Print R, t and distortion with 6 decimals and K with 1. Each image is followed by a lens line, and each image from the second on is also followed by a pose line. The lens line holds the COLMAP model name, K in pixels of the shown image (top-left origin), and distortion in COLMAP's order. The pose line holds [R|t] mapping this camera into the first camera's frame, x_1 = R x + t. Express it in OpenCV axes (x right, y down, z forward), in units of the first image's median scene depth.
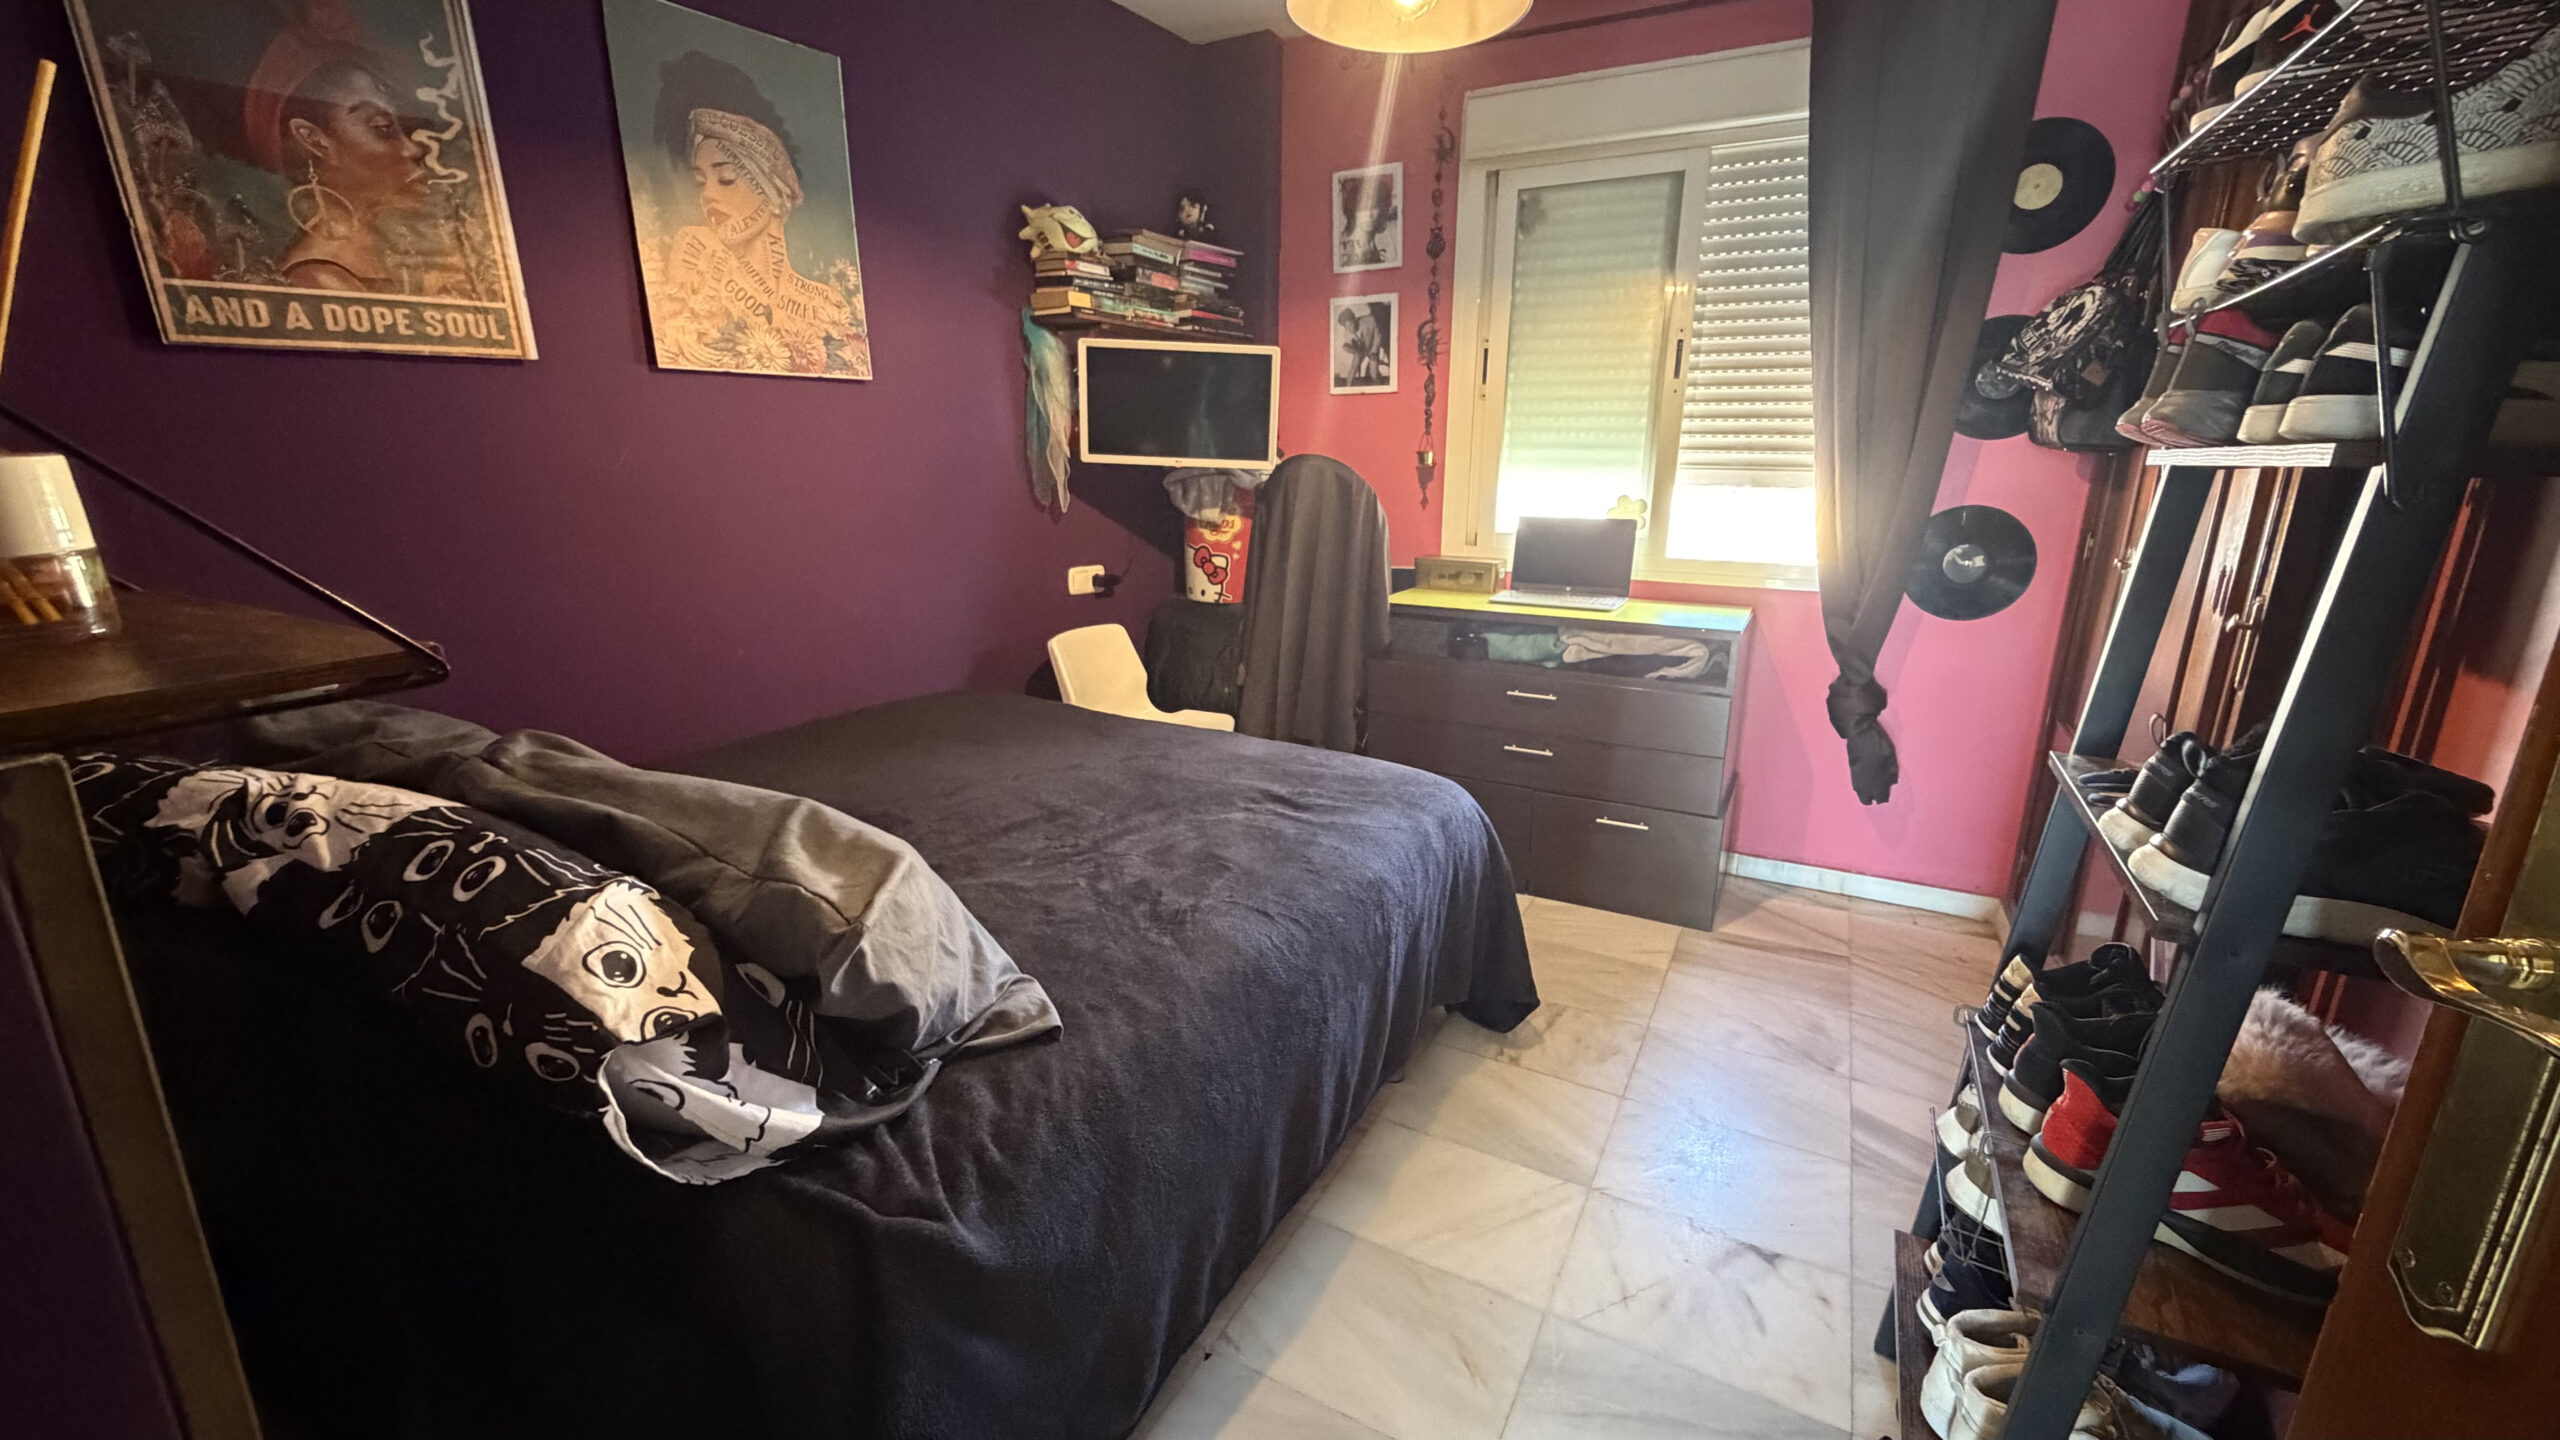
lens RADIAL K [[1020.0, 0, 1278.9], [0, 1020.0, 714.5], [0, 0, 1]] dist [-0.000193, 0.000684]
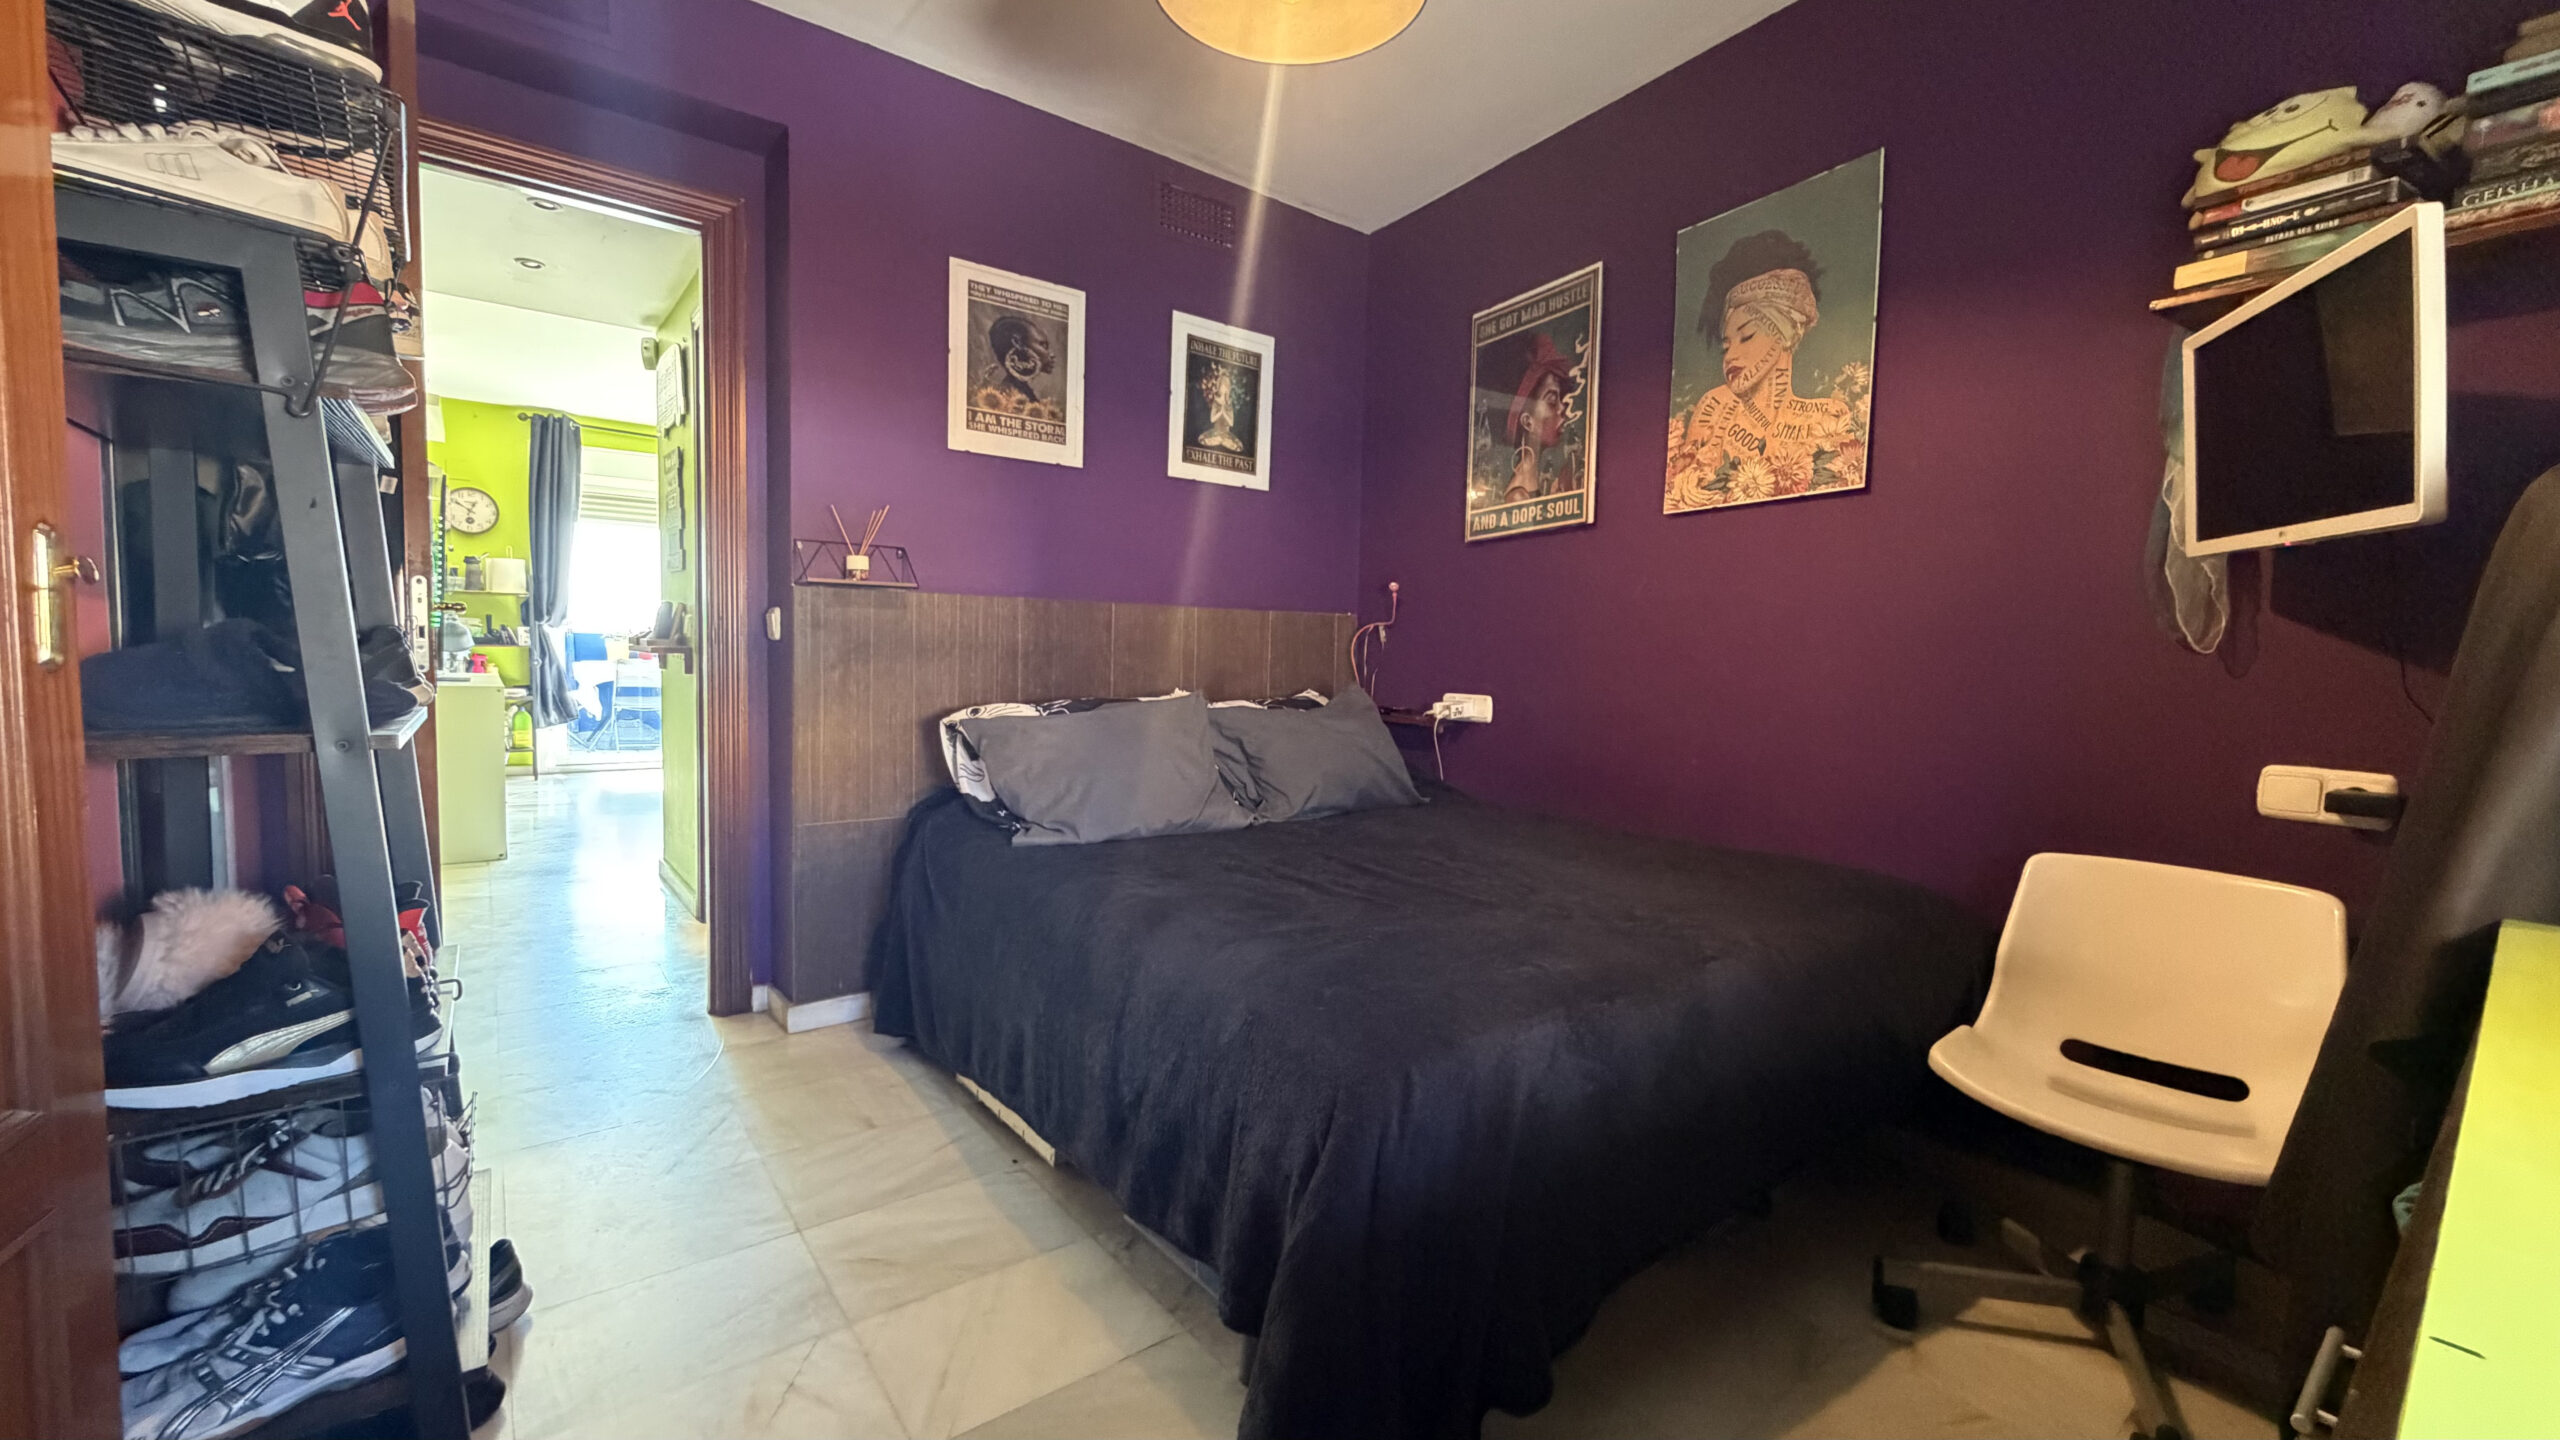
lens RADIAL K [[1020.0, 0, 1278.0], [0, 1020.0, 724.9], [0, 0, 1]] dist [-0.000193, 0.000684]
pose [[-0.398267, 0.038390, -0.916466, 0.659565], [-0.262254, 0.952652, 0.153873, -0.155914], [0.878980, 0.301630, -0.369342, 1.049264]]
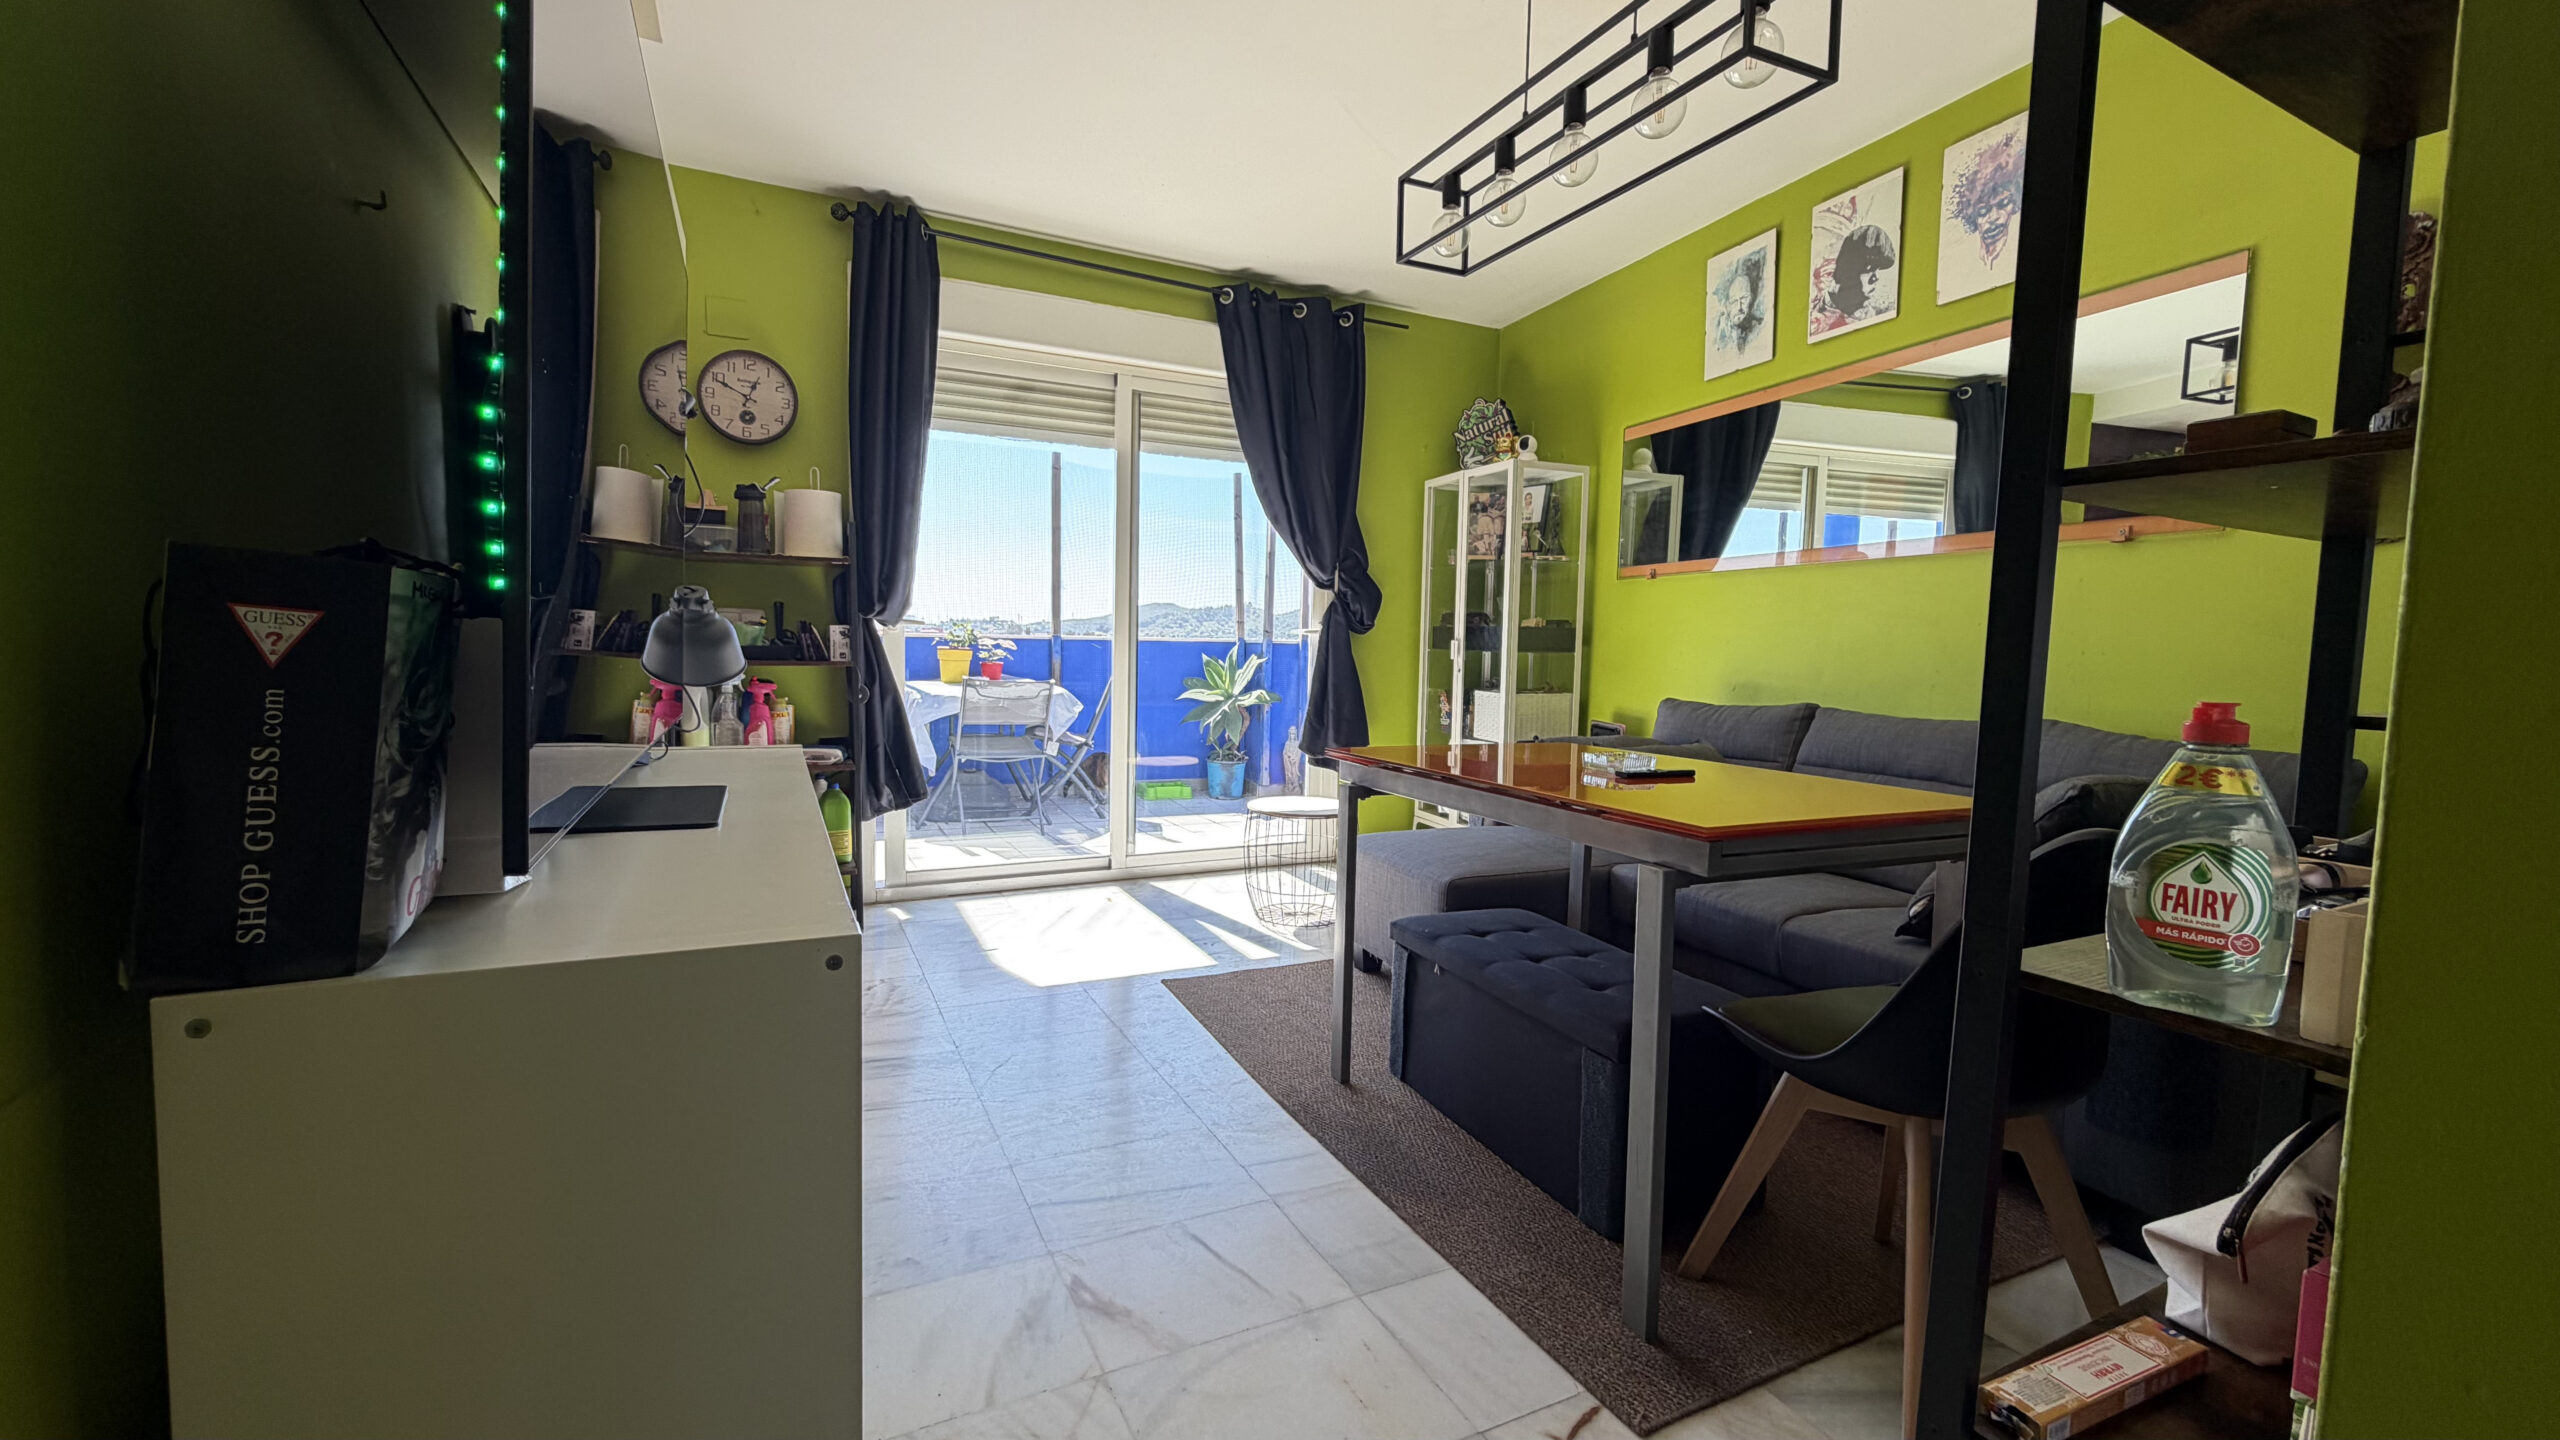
lens RADIAL K [[1020.0, 0, 1298.9], [0, 1020.0, 739.4], [0, 0, 1]] dist [-0.000193, 0.000684]
pose [[-0.564115, 0.038980, -0.824776, 0.513030], [-0.239792, 0.948101, 0.208817, -0.090388], [0.790110, 0.315572, -0.525491, 0.793346]]
